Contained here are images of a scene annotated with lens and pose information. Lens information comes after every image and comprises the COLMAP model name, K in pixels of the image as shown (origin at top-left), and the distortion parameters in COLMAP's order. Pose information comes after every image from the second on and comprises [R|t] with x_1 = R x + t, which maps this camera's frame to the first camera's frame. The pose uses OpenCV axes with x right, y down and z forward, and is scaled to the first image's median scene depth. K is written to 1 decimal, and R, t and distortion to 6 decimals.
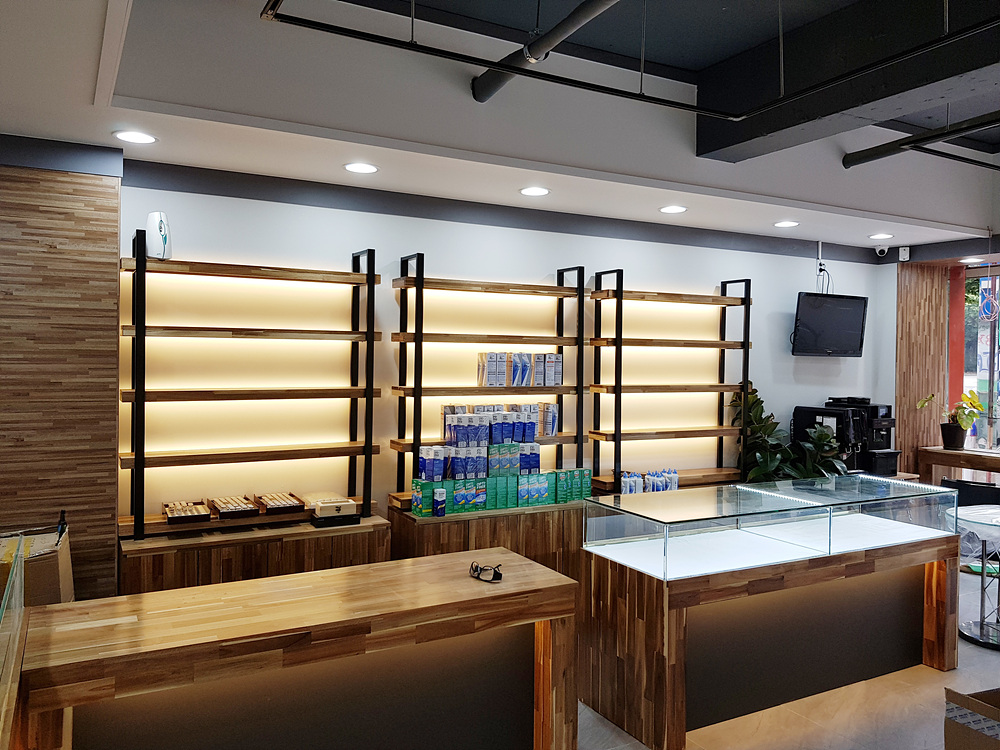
lens RADIAL K [[779.2, 0, 504.3], [0, 779.2, 366.8], [0, 0, 1]] dist [0.073847, -0.121393]
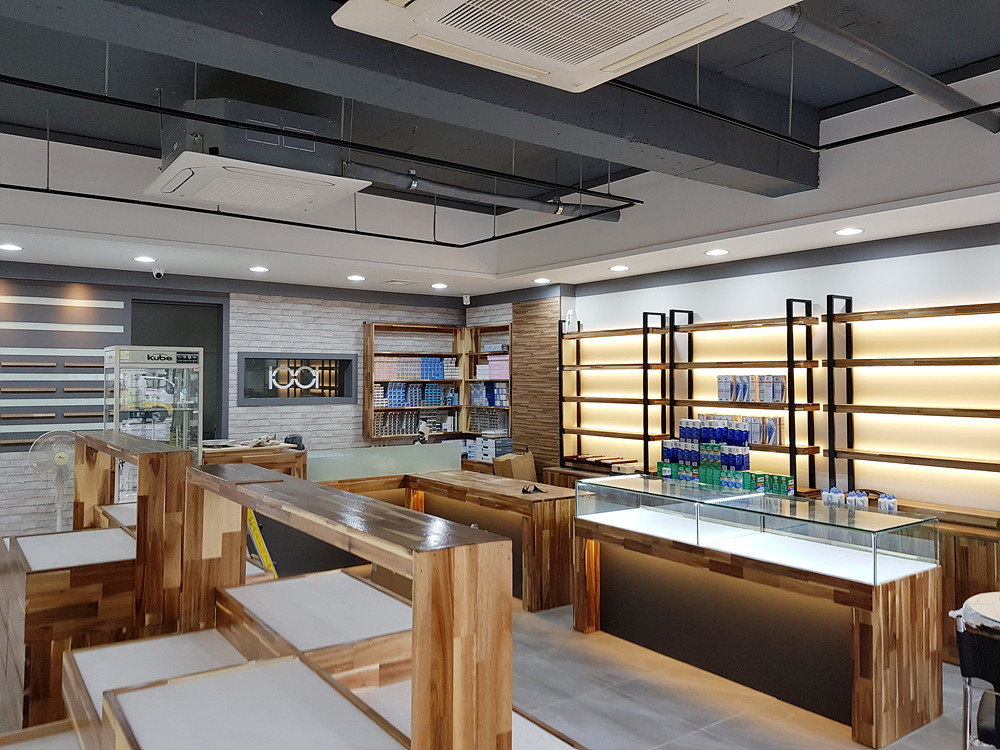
lens RADIAL K [[777.8, 0, 496.6], [0, 777.8, 356.3], [0, 0, 1]] dist [0.129808, -0.228985]
pose [[0.121423, -0.040472, -0.991775, 1.271662], [-0.015665, 0.998966, -0.042684, 0.012498], [0.992477, 0.020719, 0.120664, 0.462399]]
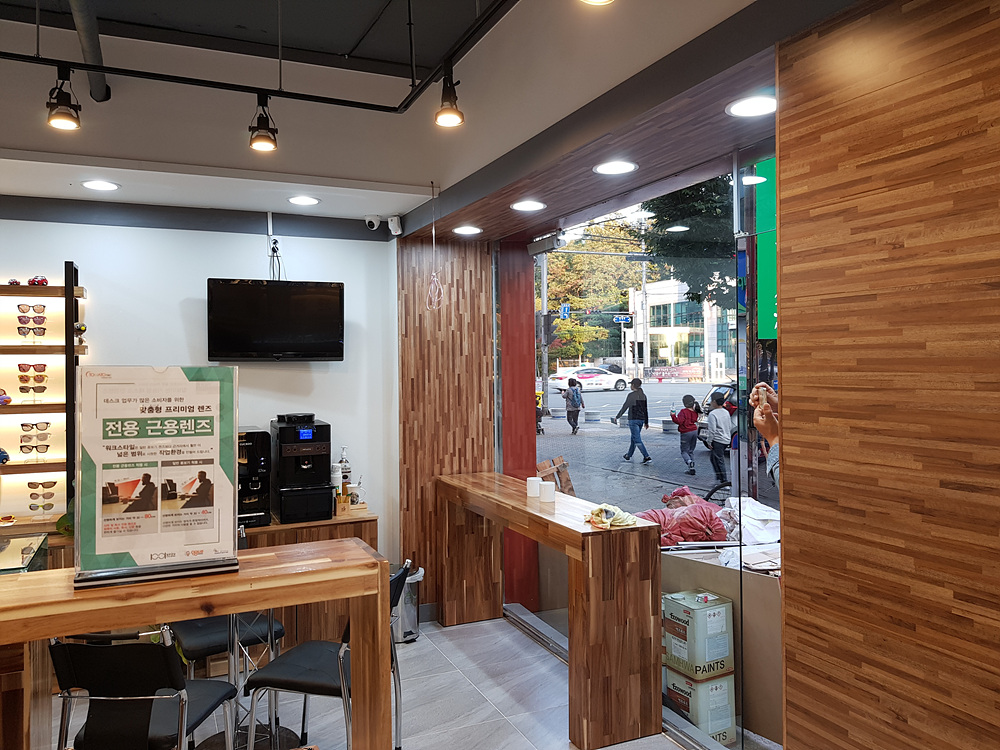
lens RADIAL K [[781.2, 0, 502.7], [0, 781.2, 358.5], [0, 0, 1]] dist [0.083701, -0.135377]
pose [[0.995933, -0.024046, -0.086826, 0.956802], [0.022452, 0.999562, -0.019286, 0.004955], [0.087251, 0.017258, 0.996037, 0.349425]]
